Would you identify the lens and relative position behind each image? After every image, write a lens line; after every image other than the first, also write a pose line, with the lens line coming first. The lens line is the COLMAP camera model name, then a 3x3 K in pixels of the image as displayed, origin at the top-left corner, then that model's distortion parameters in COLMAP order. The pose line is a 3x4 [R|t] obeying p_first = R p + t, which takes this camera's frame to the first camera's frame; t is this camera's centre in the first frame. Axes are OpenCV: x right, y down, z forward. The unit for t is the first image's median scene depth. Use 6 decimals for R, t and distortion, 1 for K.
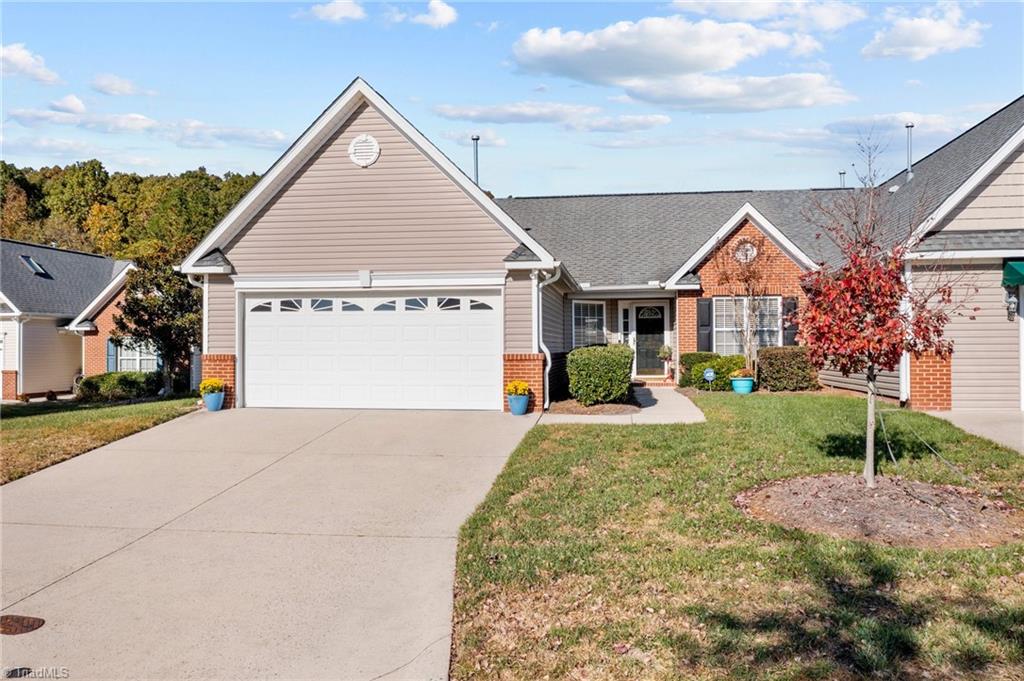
lens RADIAL K [[806.1, 0, 509.4], [0, 806.1, 322.1], [0, 0, 1]] dist [-0.040896, 0.010931]
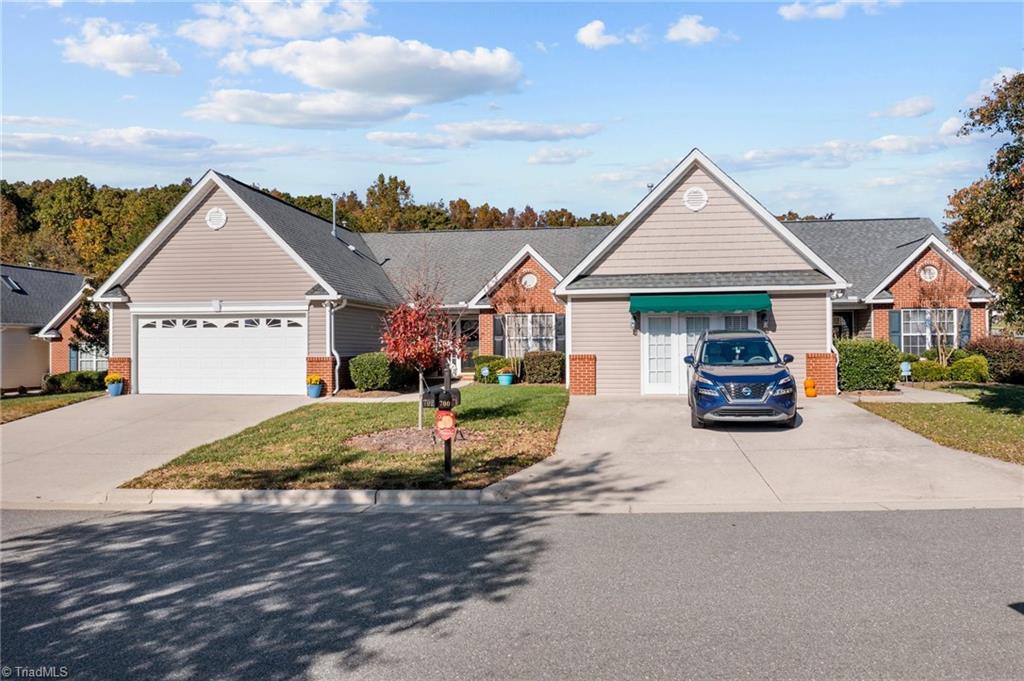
lens RADIAL K [[806.1, 0, 509.4], [0, 806.1, 322.1], [0, 0, 1]] dist [-0.040896, 0.010931]
pose [[0.999999, -0.001281, -0.000527, 0.217529], [0.001280, 0.999998, -0.001608, -0.012969], [0.000529, 0.001607, 0.999999, -0.282992]]
